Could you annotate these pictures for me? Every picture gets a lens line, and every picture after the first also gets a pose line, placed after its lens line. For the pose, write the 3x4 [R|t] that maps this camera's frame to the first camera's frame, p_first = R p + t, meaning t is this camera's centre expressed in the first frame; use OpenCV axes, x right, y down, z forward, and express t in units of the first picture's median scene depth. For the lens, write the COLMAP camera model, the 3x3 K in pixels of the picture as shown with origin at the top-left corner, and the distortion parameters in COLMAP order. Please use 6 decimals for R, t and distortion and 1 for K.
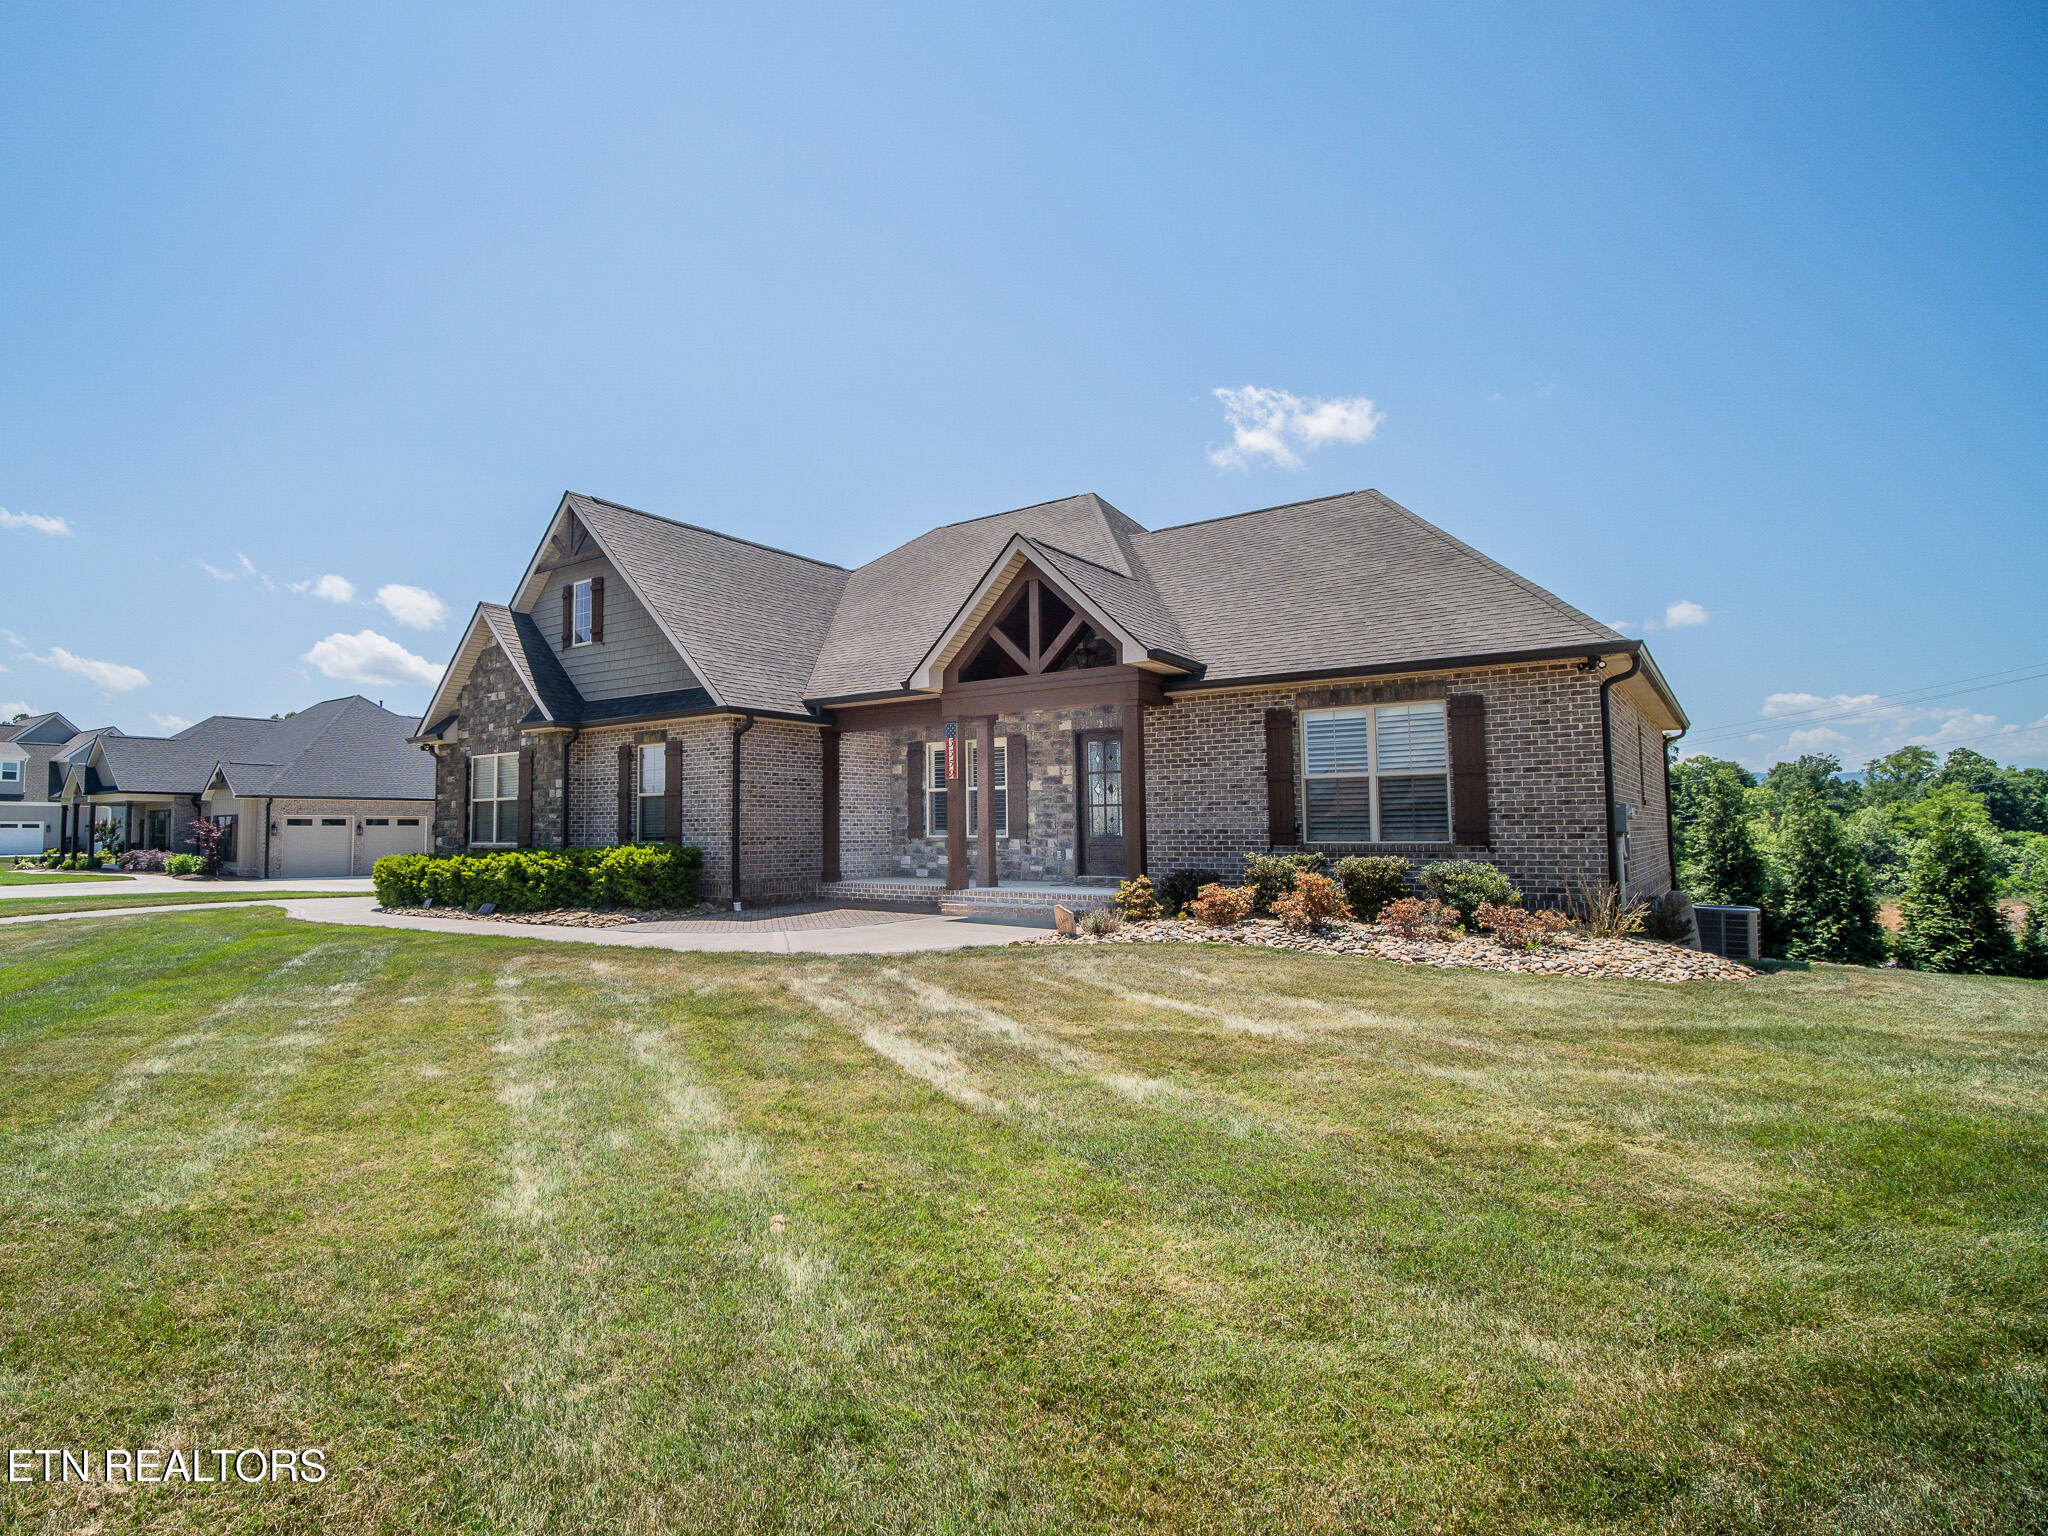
lens RADIAL K [[1058.2, 0, 885.5], [0, 1058.2, 764.1], [0, 0, 1]] dist [-0.002331, -0.015162]
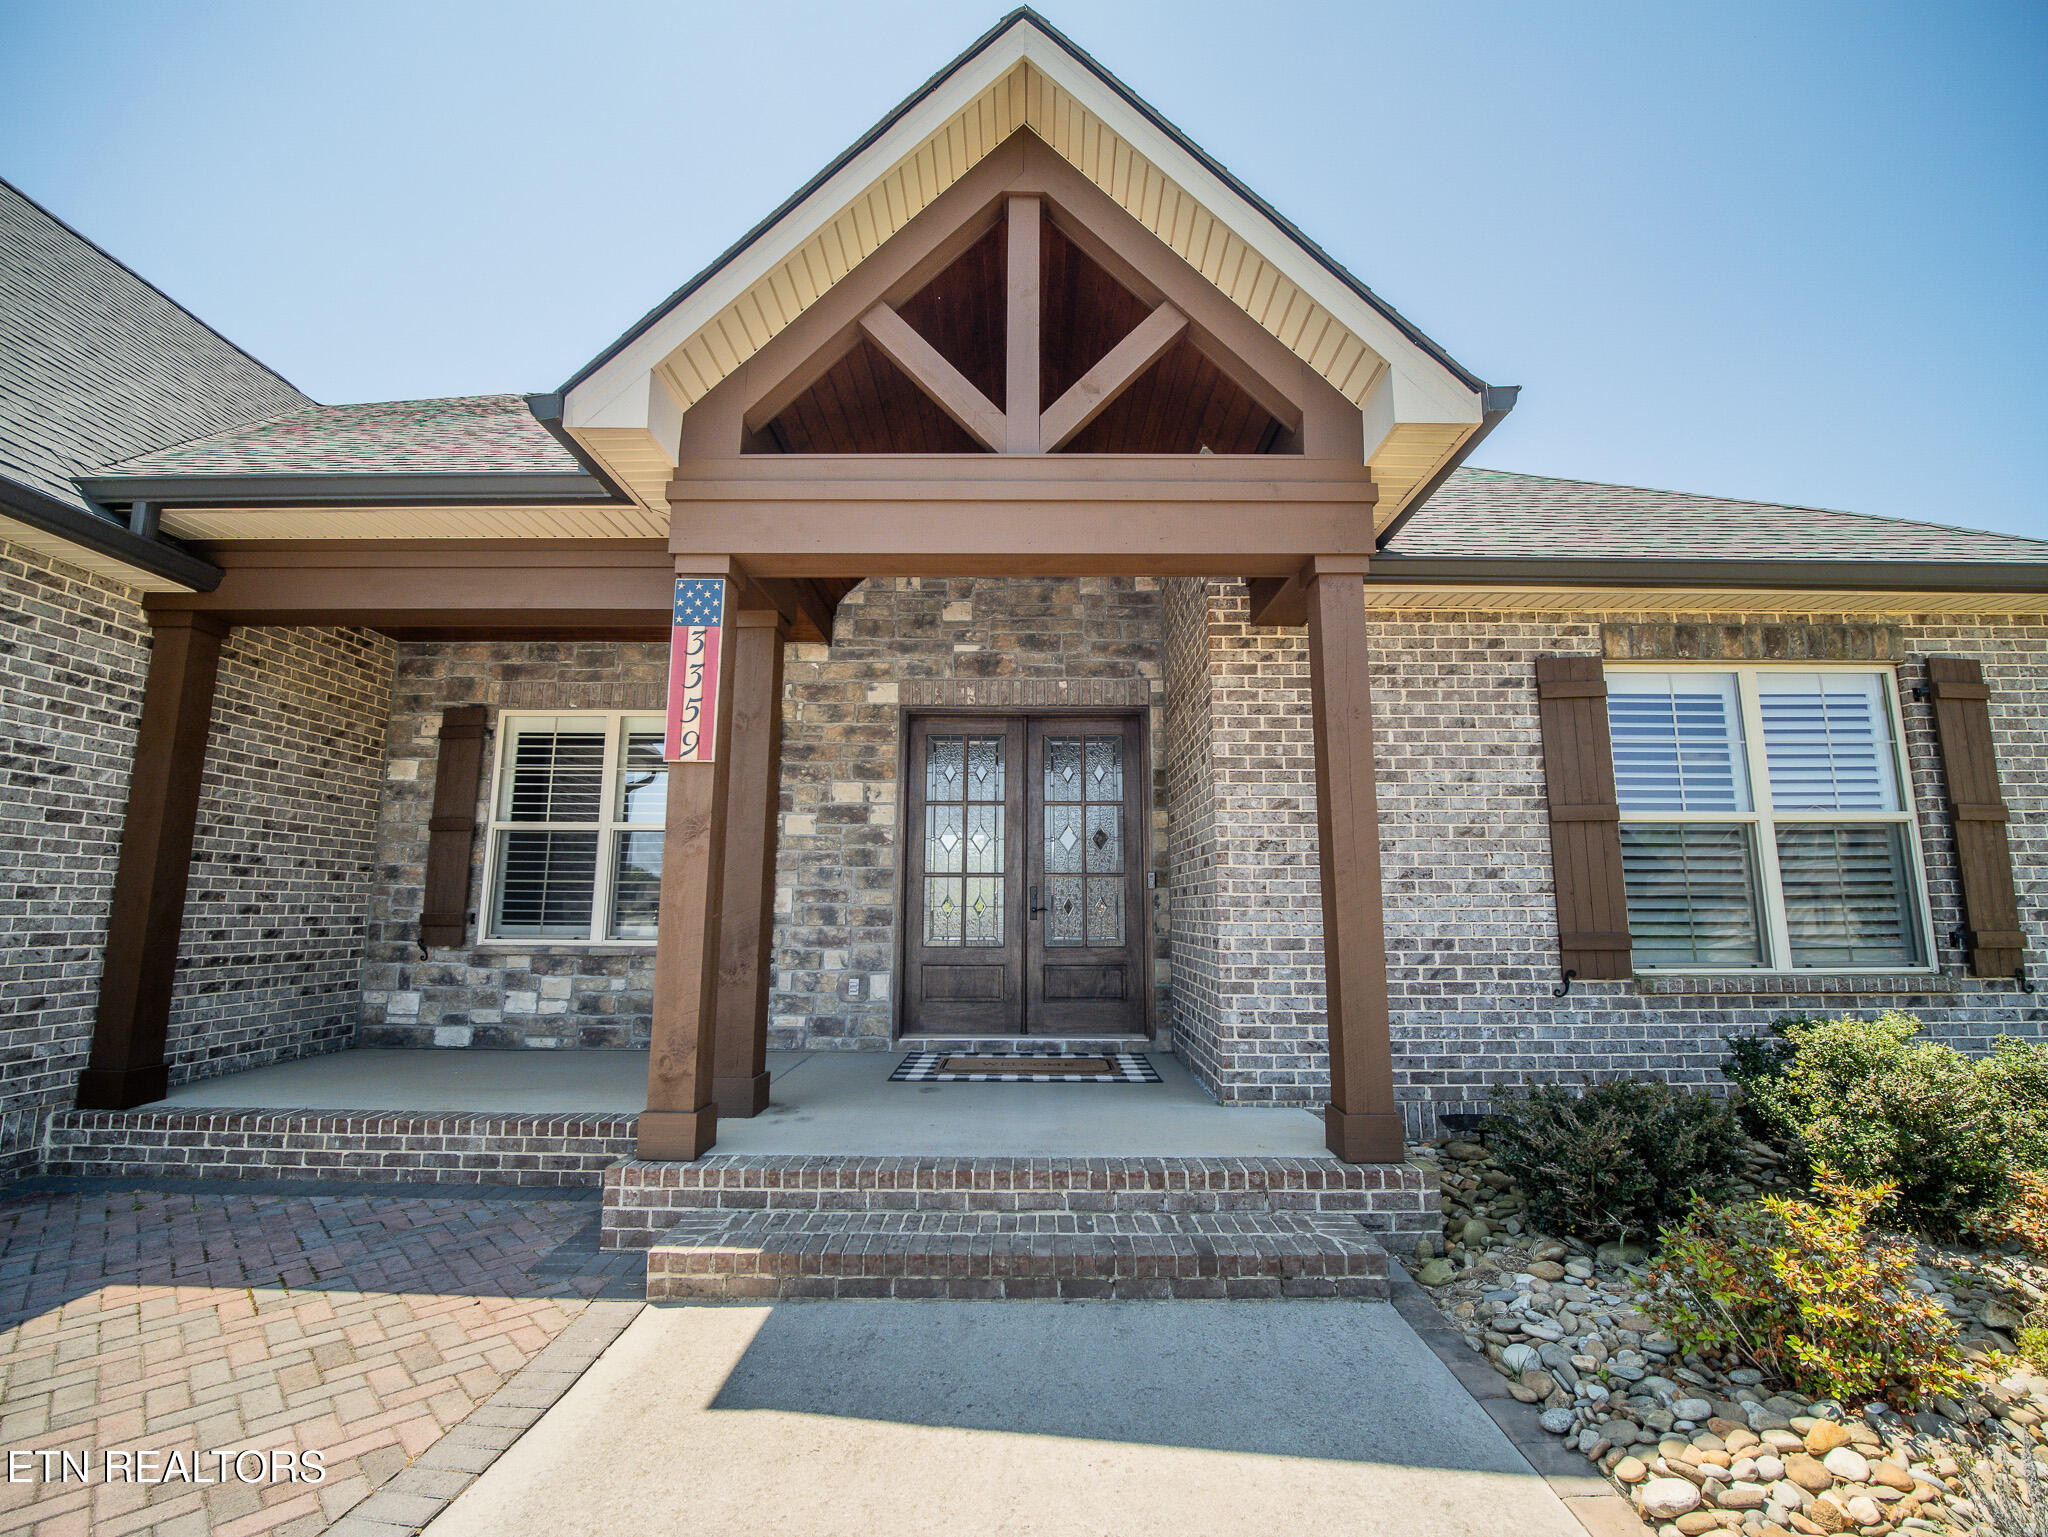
lens RADIAL K [[904.4, 0, 1024.0], [0, 904.4, 768.5], [0, 0, 1]] dist [-0.007268, -0.008069]
pose [[0.782921, 0.103927, 0.613380, -0.015514], [-0.047112, 0.993021, -0.108118, 0.033677], [-0.620335, 0.055751, 0.782353, 0.665287]]
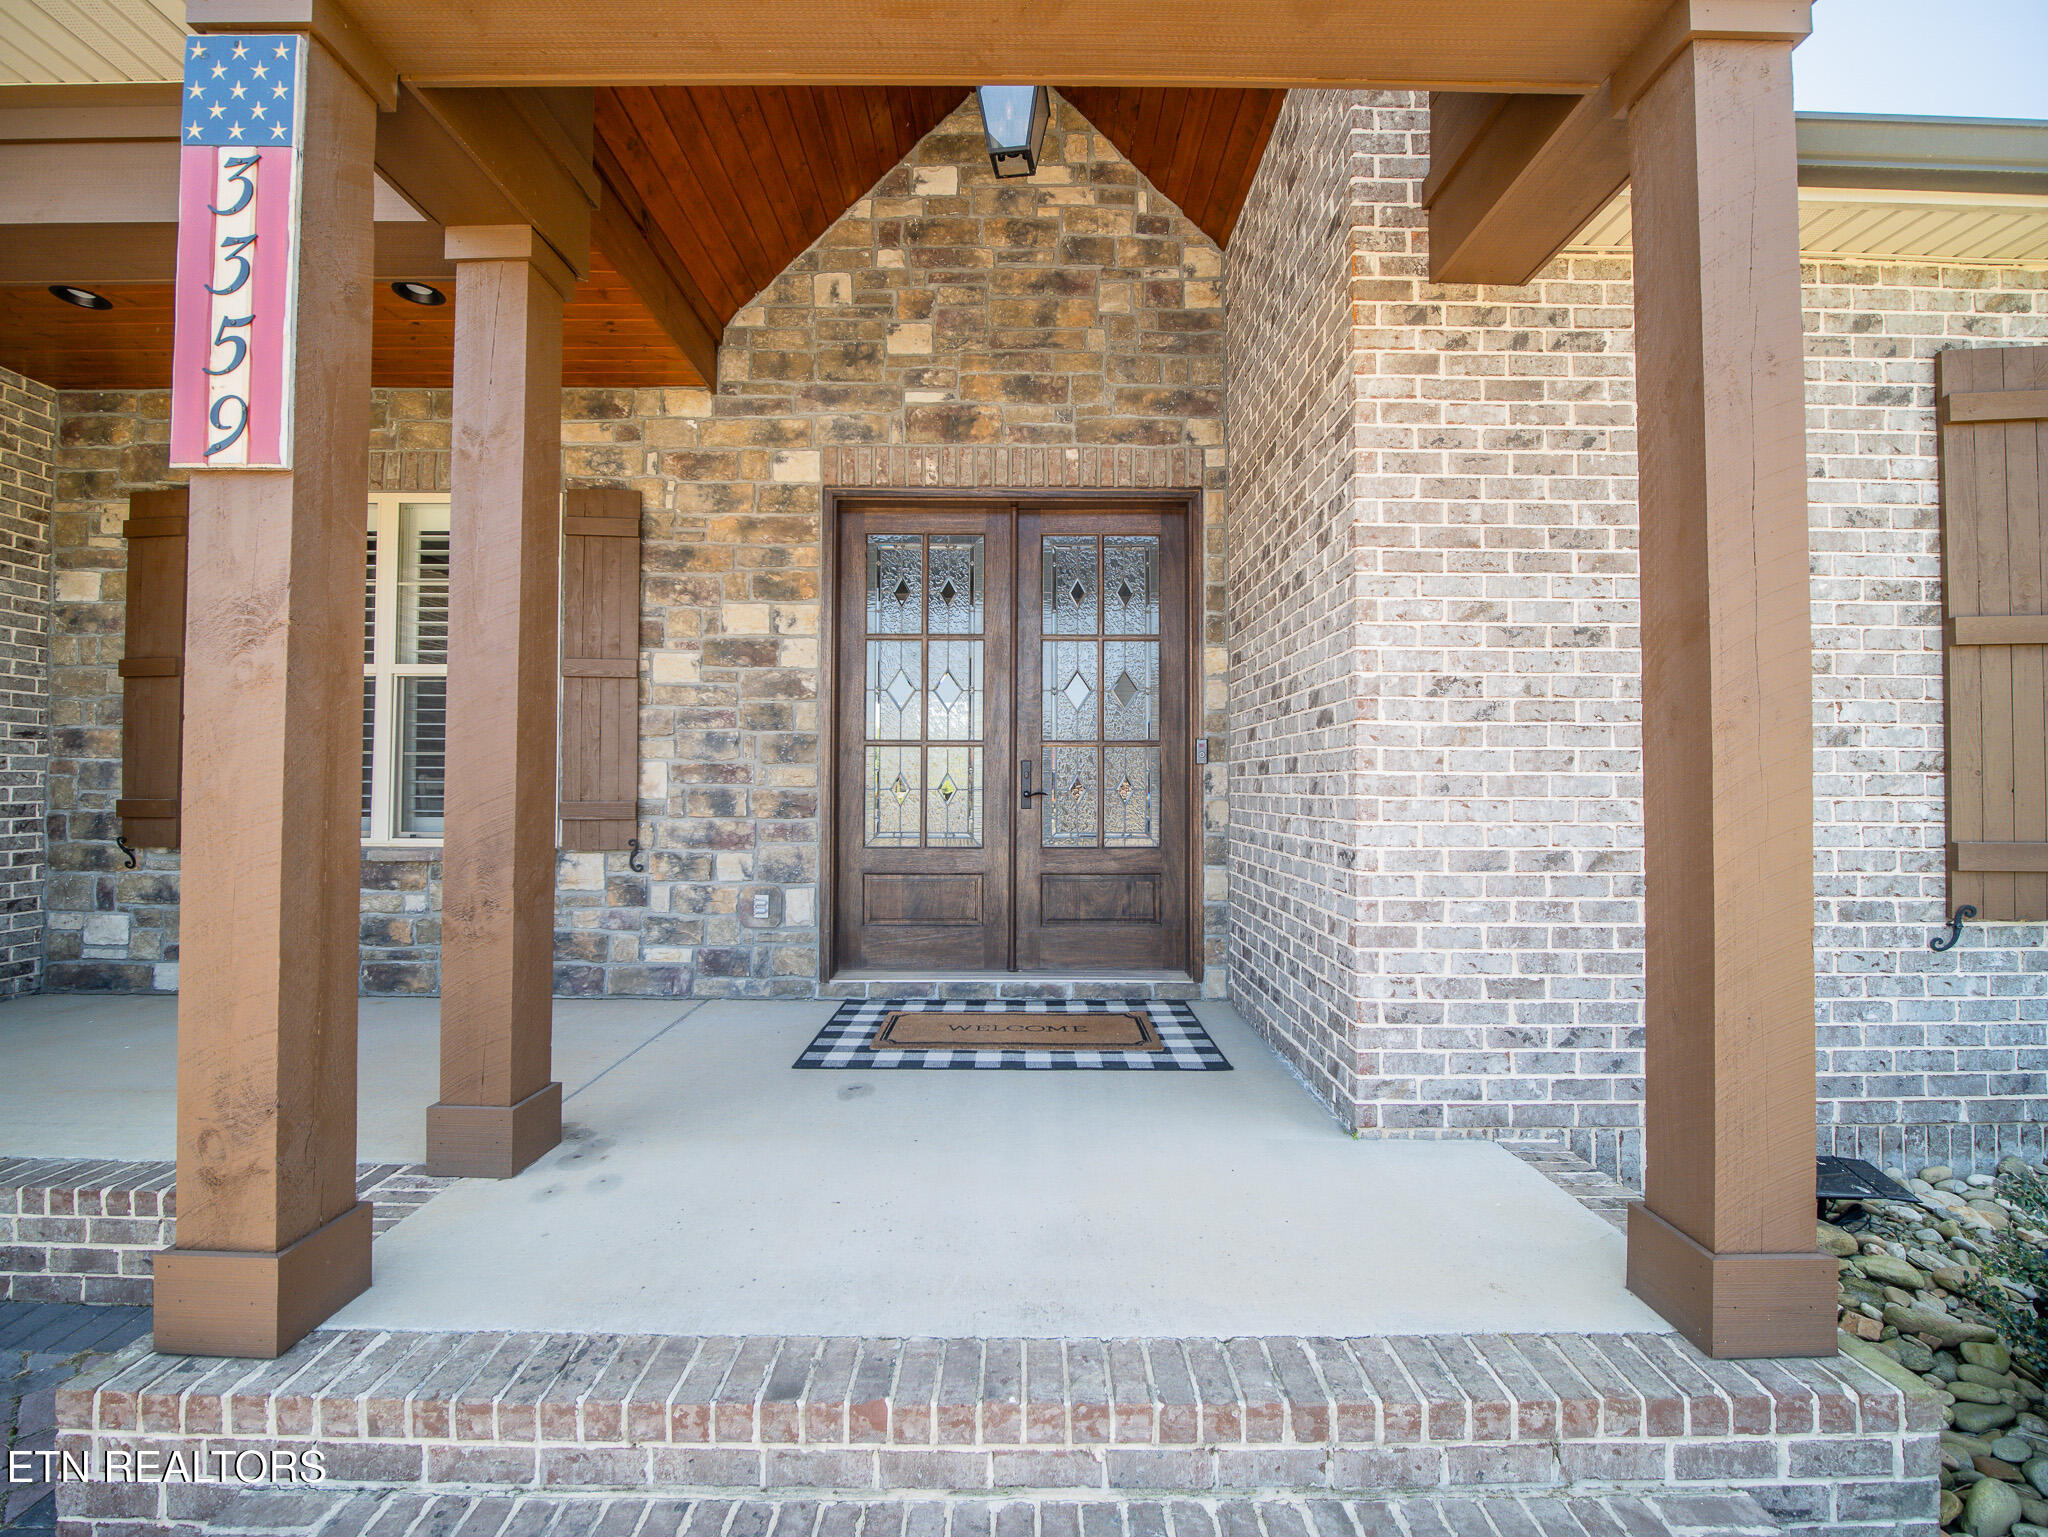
lens RADIAL K [[904.4, 0, 1024.0], [0, 904.4, 768.5], [0, 0, 1]] dist [-0.007268, -0.008069]
pose [[0.776421, 0.020522, 0.629881, 0.062825], [-0.048461, 0.998455, 0.027204, 0.036992], [-0.628349, -0.051646, 0.776215, 0.762768]]
